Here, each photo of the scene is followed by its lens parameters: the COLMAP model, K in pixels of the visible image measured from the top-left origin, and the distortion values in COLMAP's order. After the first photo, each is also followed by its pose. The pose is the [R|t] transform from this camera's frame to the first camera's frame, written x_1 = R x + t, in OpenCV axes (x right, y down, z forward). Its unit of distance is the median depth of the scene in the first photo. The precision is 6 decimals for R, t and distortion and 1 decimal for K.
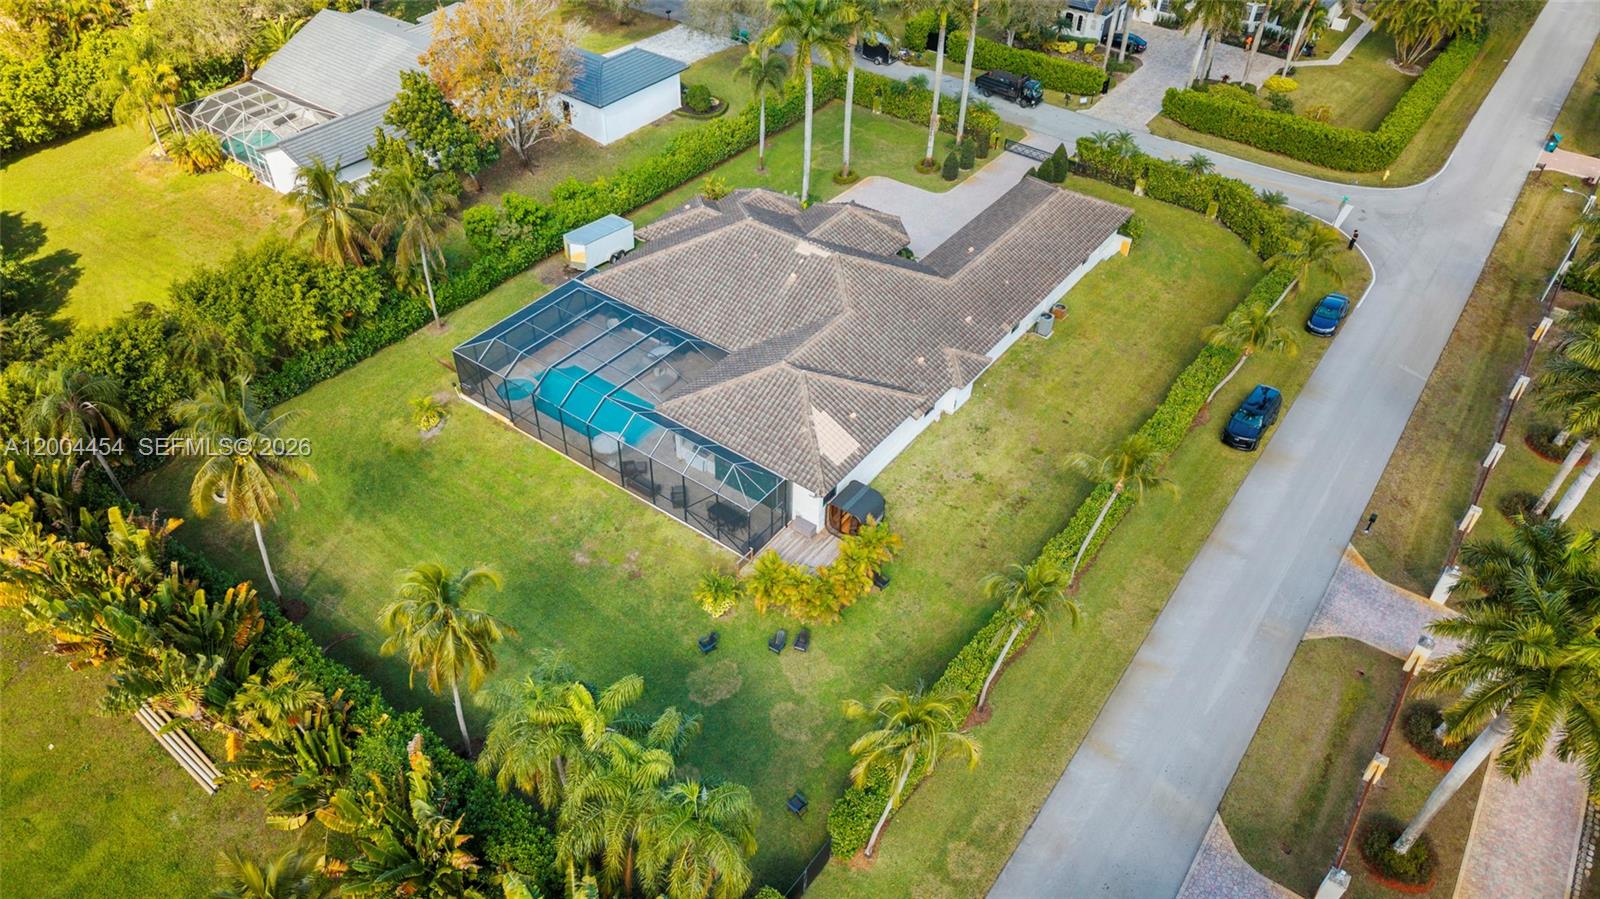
lens RADIAL K [[1013.8, 0, 800.0], [0, 1013.8, 449.5], [0, 0, 1]] dist [0.006834, 0.000510]
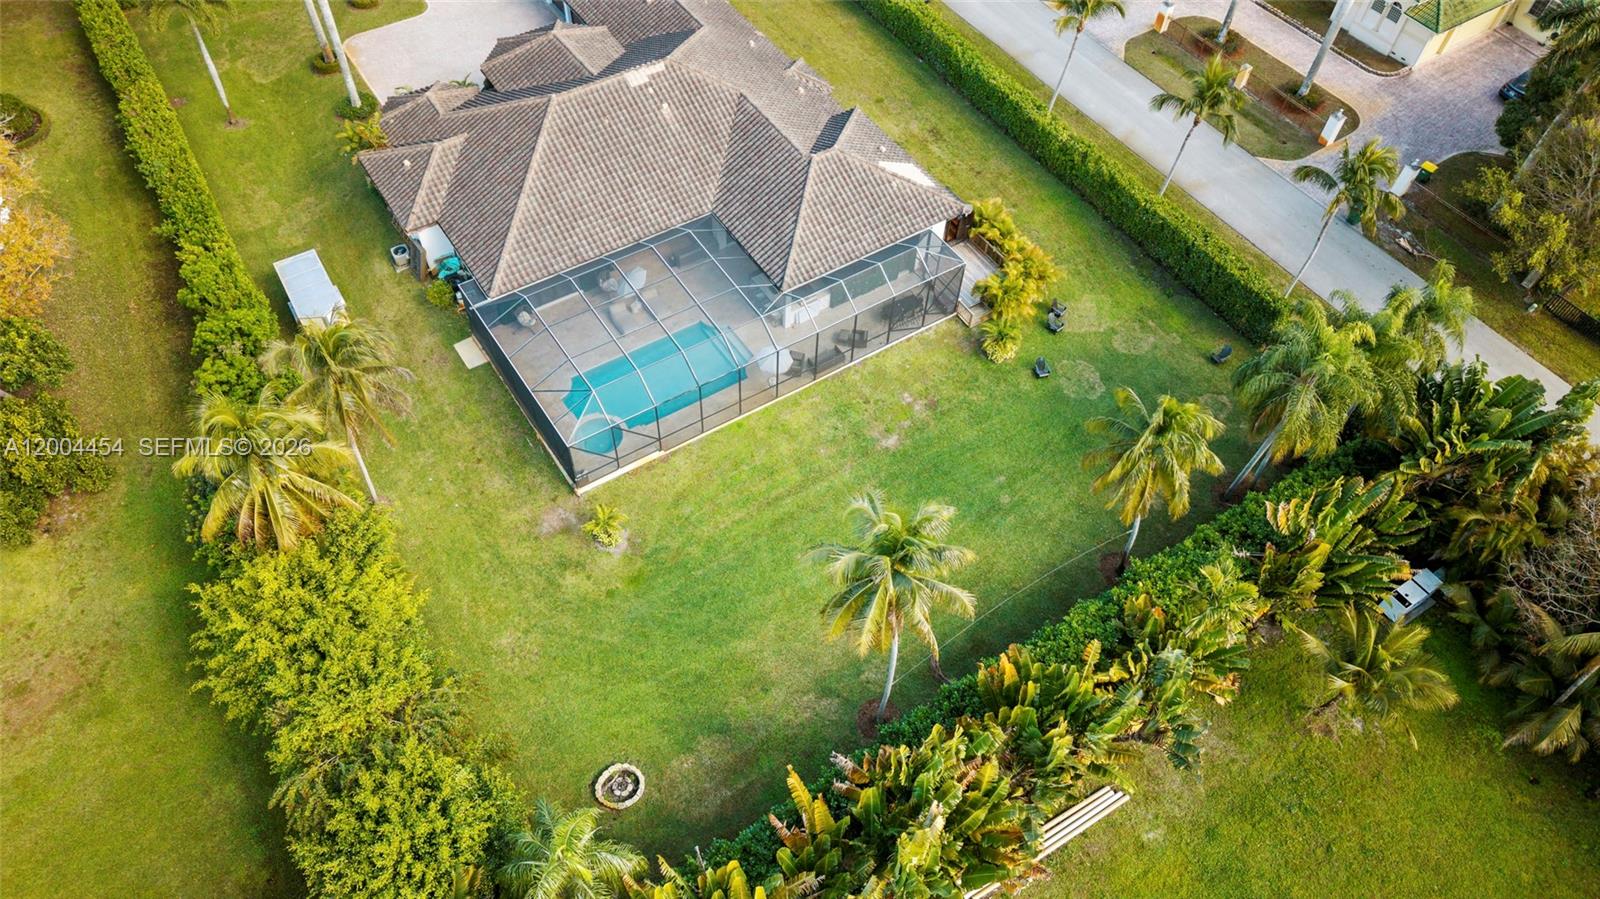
lens RADIAL K [[1013.8, 0, 800.0], [0, 1013.8, 449.5], [0, 0, 1]] dist [0.006834, 0.000510]
pose [[0.374125, -0.764904, 0.524359, -0.723709], [0.613296, 0.628193, 0.478791, -0.374583], [-0.695628, 0.142459, 0.704135, 0.400596]]
